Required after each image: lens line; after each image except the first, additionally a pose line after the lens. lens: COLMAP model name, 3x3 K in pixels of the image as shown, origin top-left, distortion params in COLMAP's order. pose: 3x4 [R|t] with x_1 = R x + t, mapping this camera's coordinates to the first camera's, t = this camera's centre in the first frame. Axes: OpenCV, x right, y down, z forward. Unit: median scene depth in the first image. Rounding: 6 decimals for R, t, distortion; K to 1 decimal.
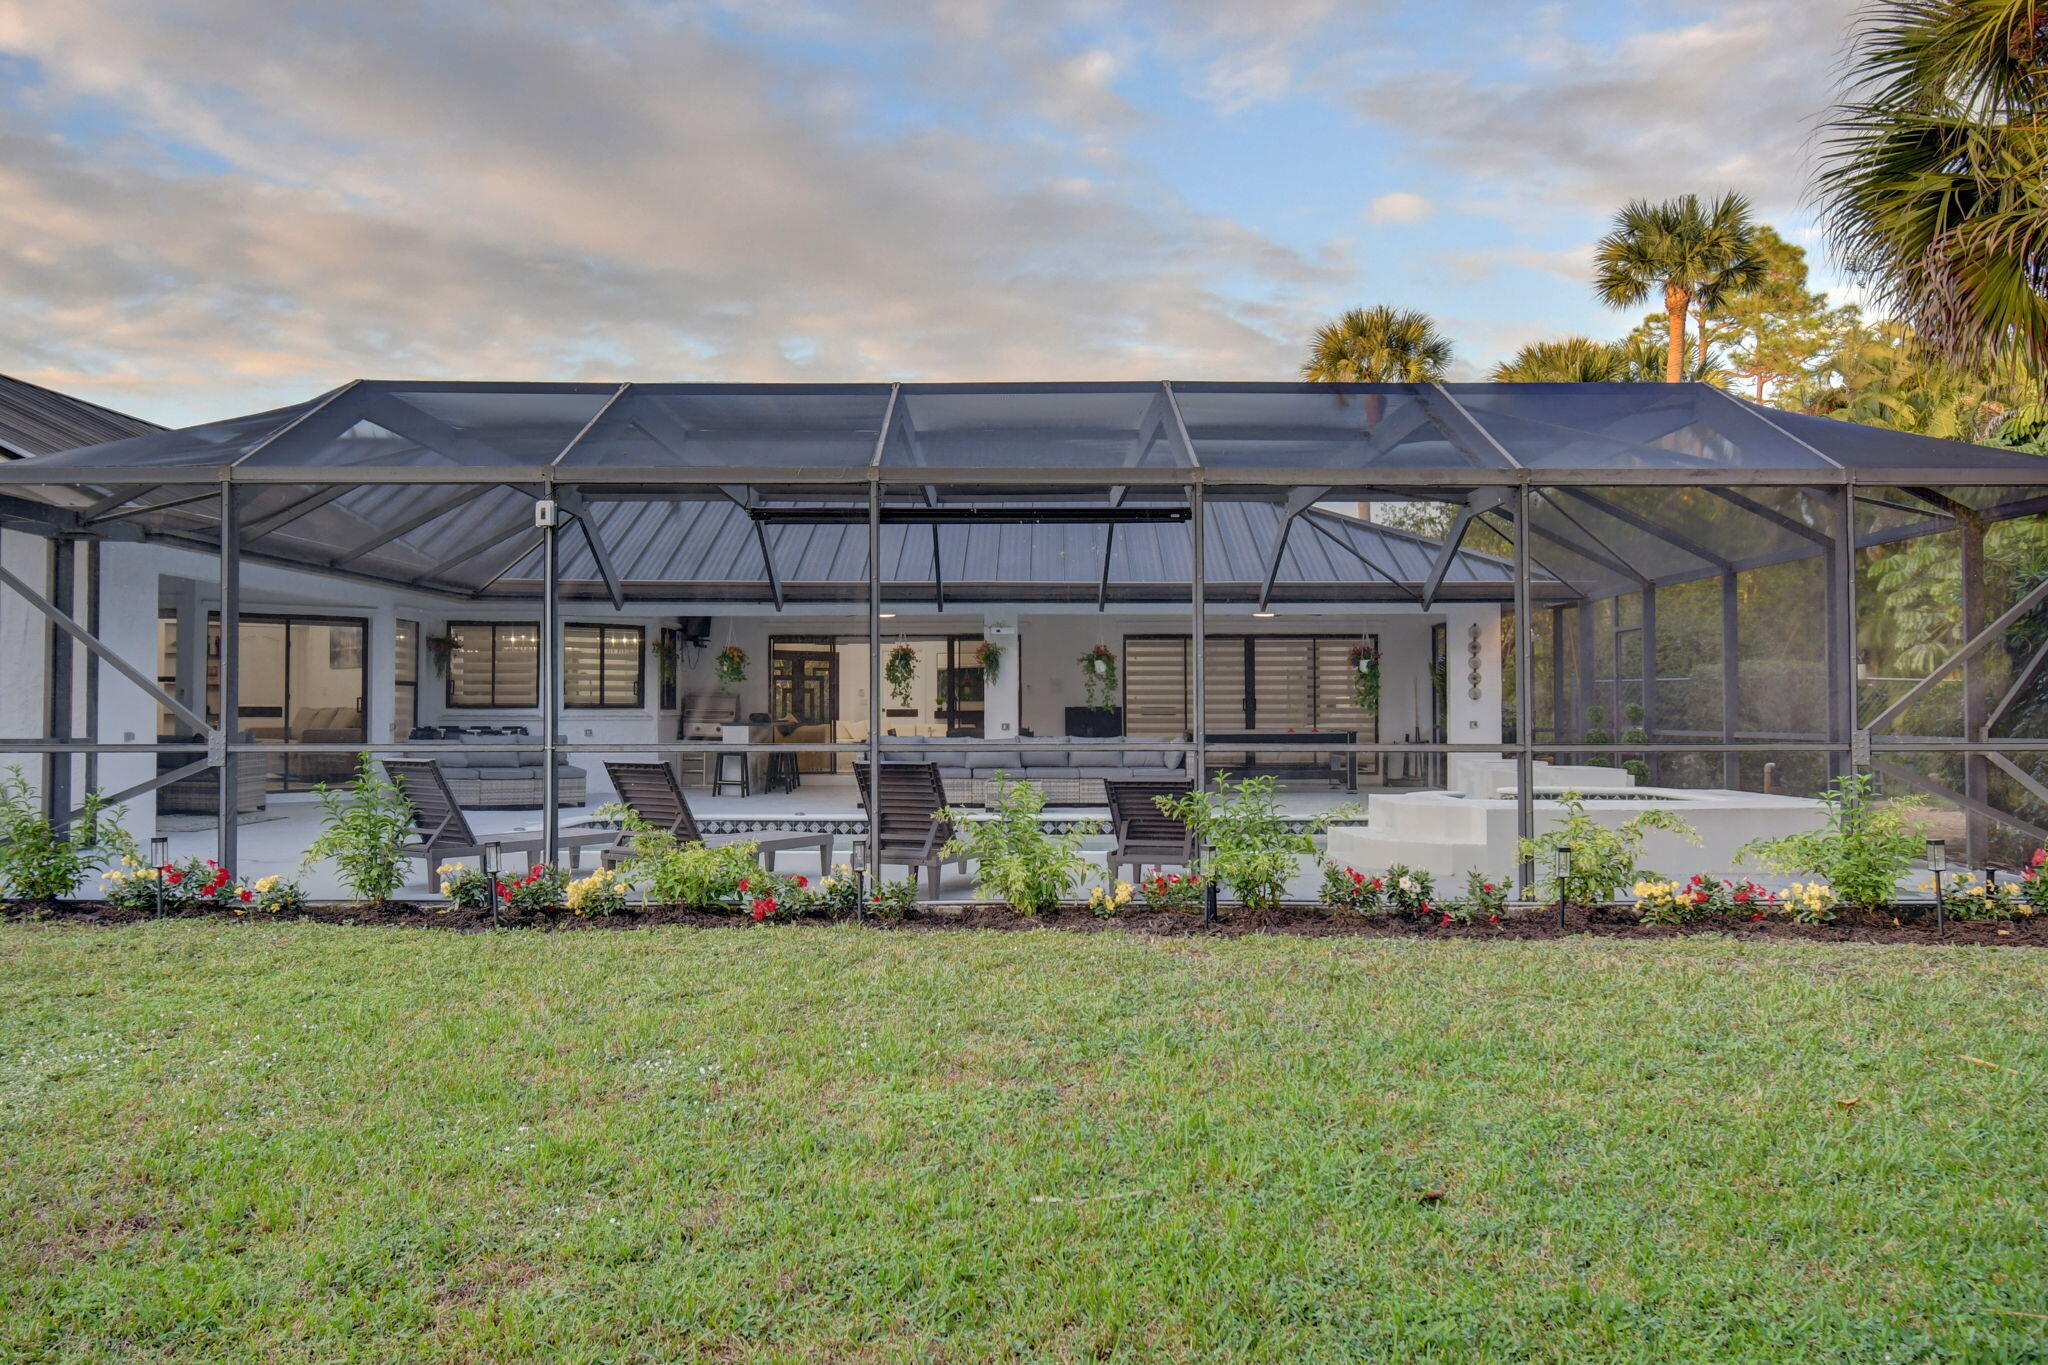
lens RADIAL K [[1572.7, 0, 974.7], [0, 1572.7, 671.1], [0, 0, 1]] dist [-0.006796, -0.006505]
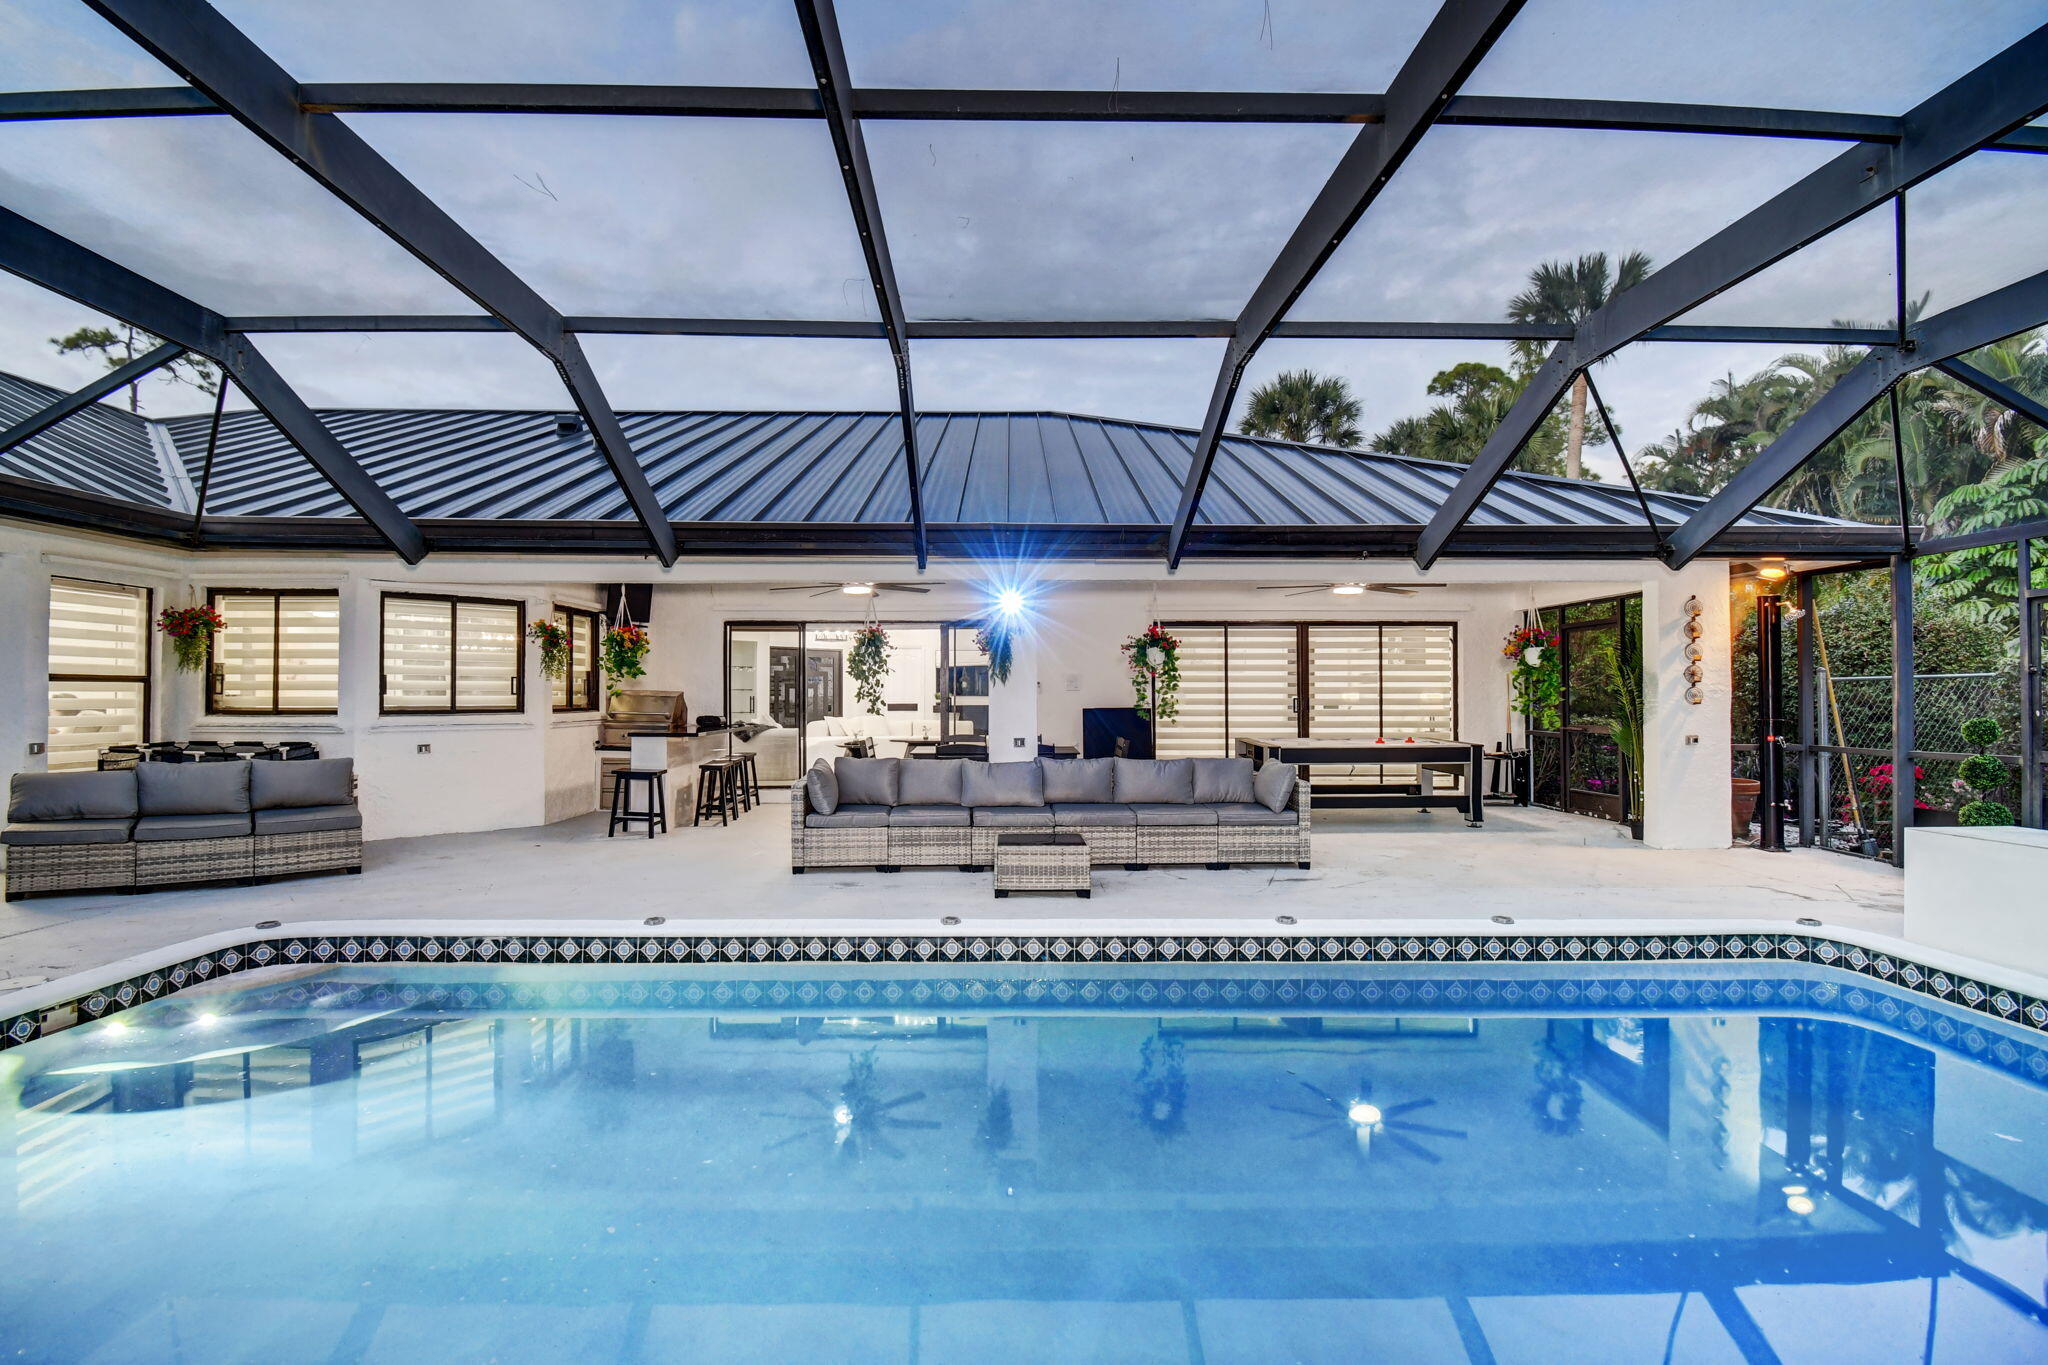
lens RADIAL K [[852.3, 0, 981.7], [0, 852.3, 685.5], [0, 0, 1]] dist [-0.006510, -0.000383]
pose [[0.999886, 0.002430, 0.014897, -0.002199], [-0.002640, 0.999898, 0.014037, 0.004783], [-0.014861, -0.014075, 0.999790, 0.621405]]
